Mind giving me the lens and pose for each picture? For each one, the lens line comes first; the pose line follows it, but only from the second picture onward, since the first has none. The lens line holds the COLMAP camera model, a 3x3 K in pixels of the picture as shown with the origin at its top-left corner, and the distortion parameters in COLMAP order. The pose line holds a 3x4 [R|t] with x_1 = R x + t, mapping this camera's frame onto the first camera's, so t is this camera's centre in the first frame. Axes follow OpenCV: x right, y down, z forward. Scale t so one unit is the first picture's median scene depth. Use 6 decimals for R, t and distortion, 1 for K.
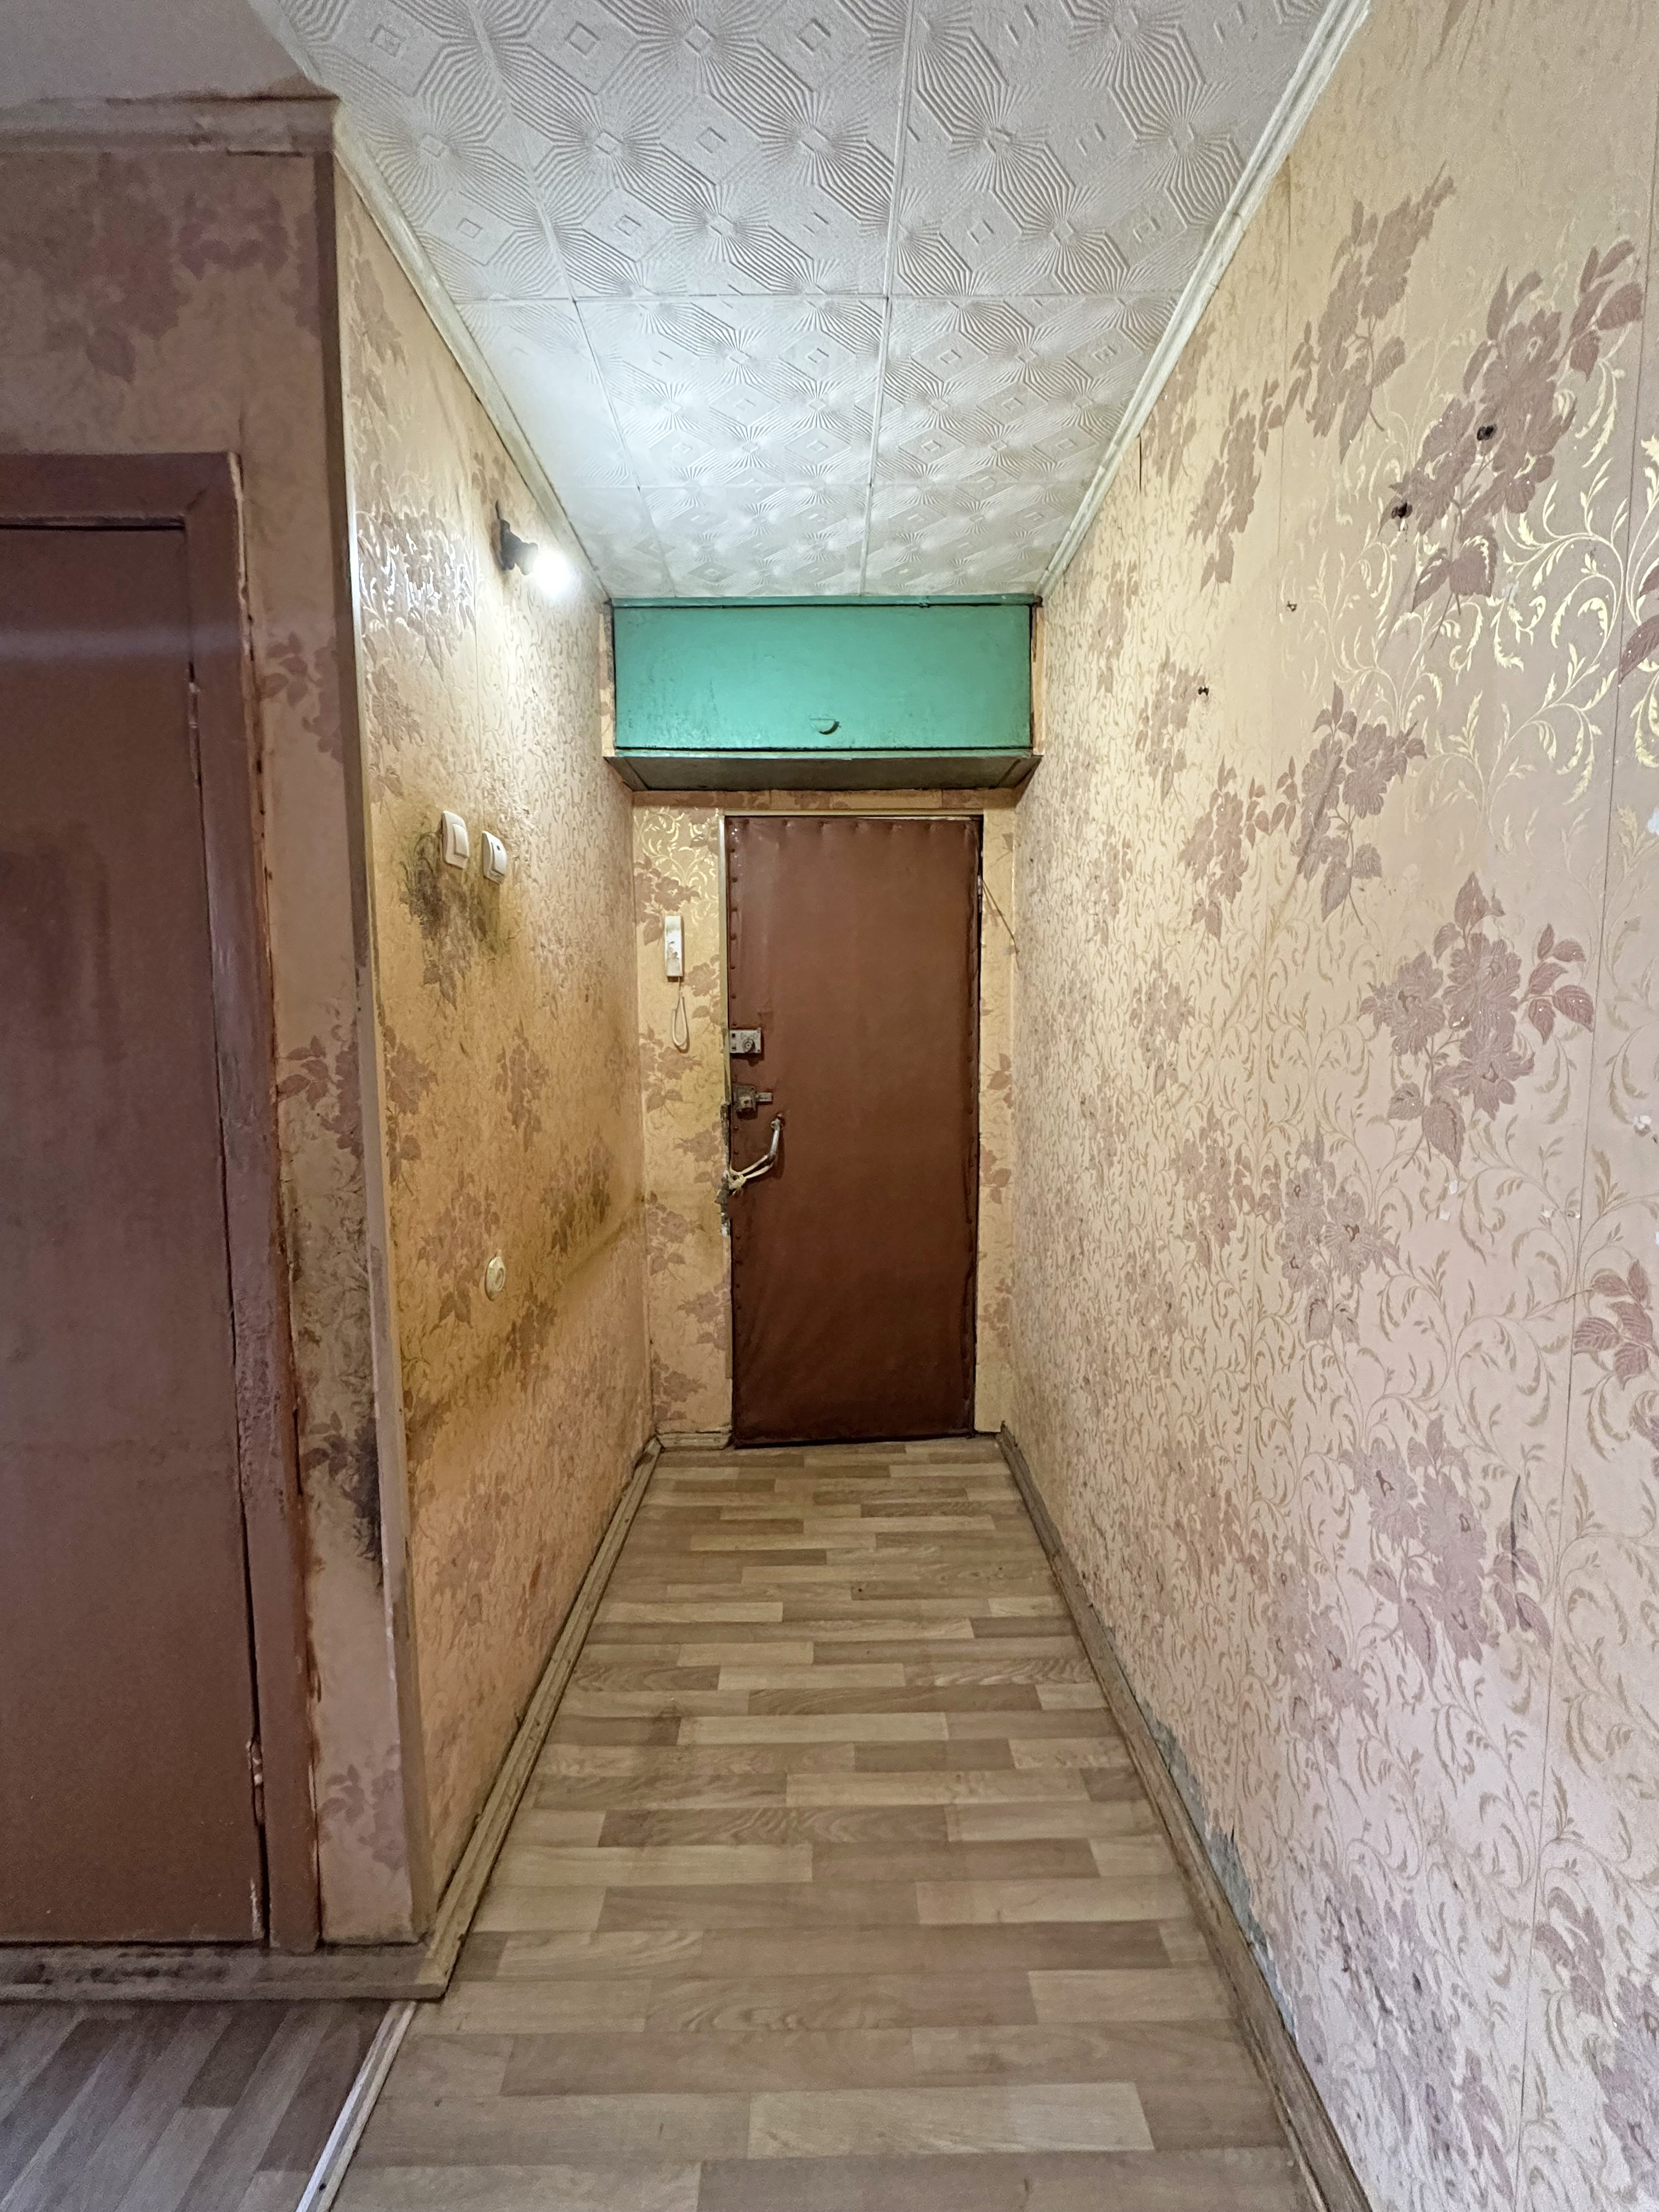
lens RADIAL K [[882.5, 0, 829.5], [0, 882.5, 1106.0], [0, 0, 1]] dist [-0.000240, 0.000441]
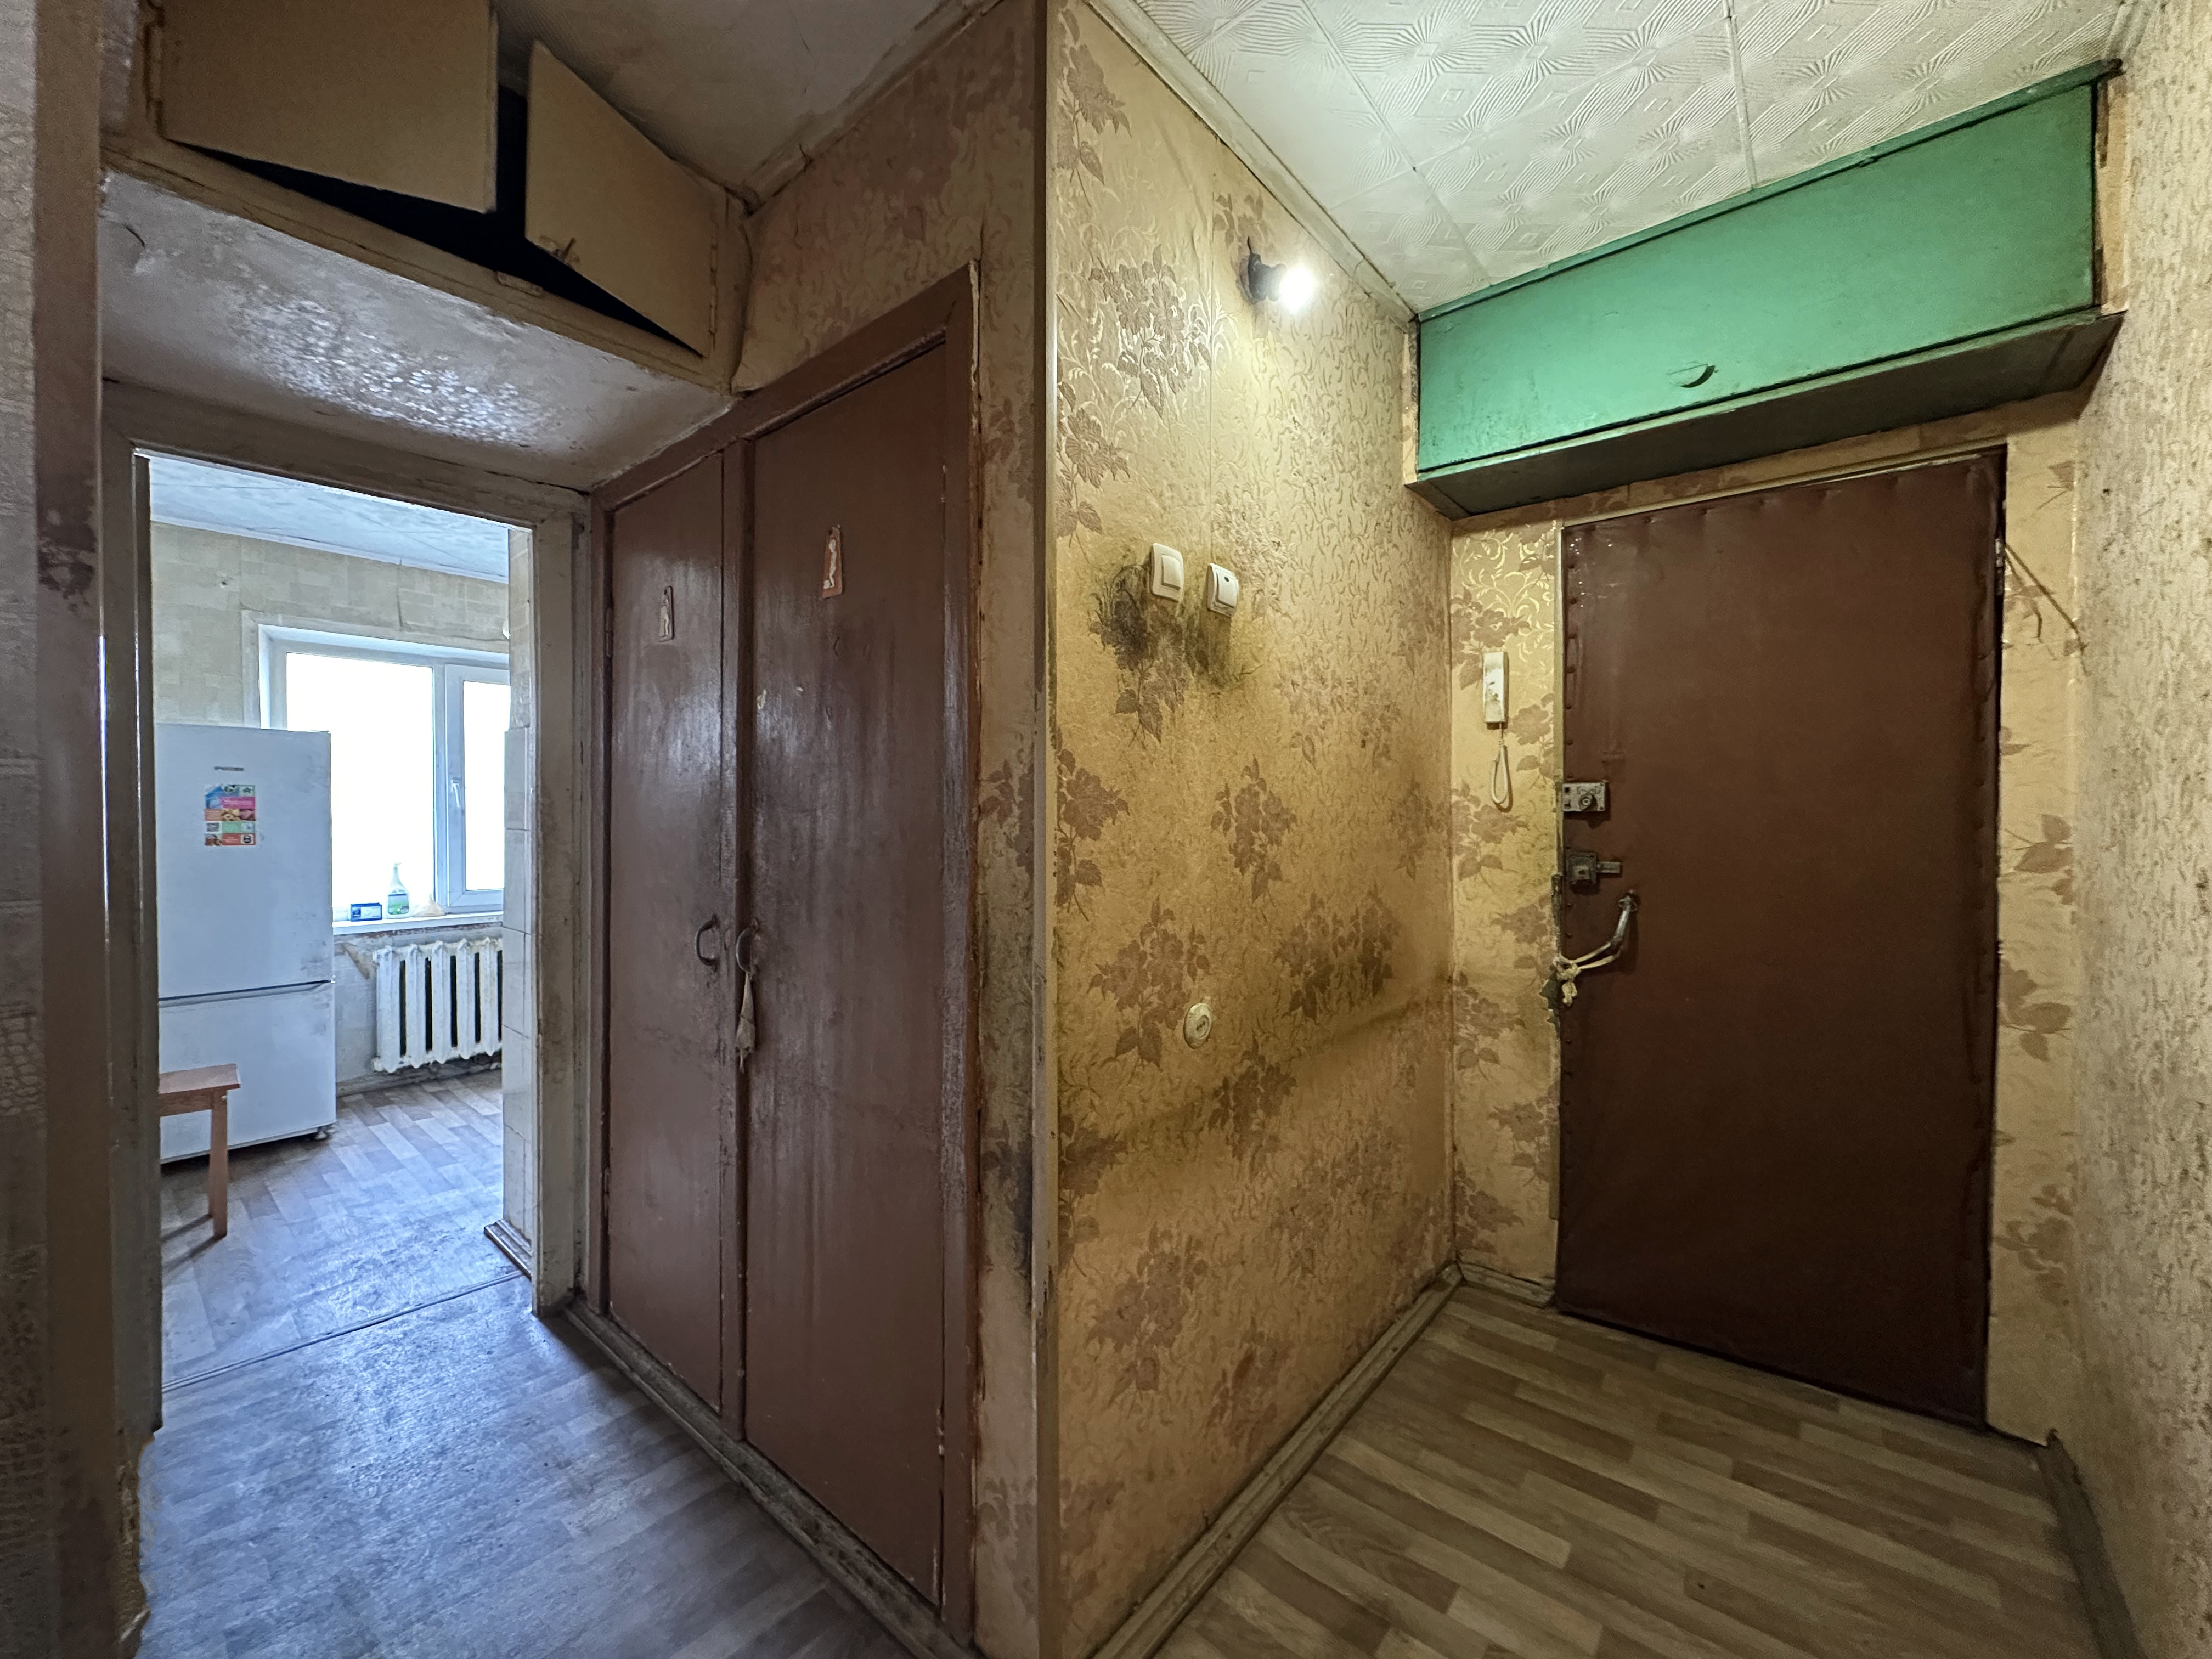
lens RADIAL K [[882.5, 0, 1108.5], [0, 882.5, 827.2], [0, 0, 1]] dist [-0.000240, 0.000441]
pose [[0.769756, 0.014741, -0.638168, 0.109904], [-0.060570, 0.996909, -0.050032, 0.026605], [0.635458, 0.077166, 0.768270, 0.142449]]
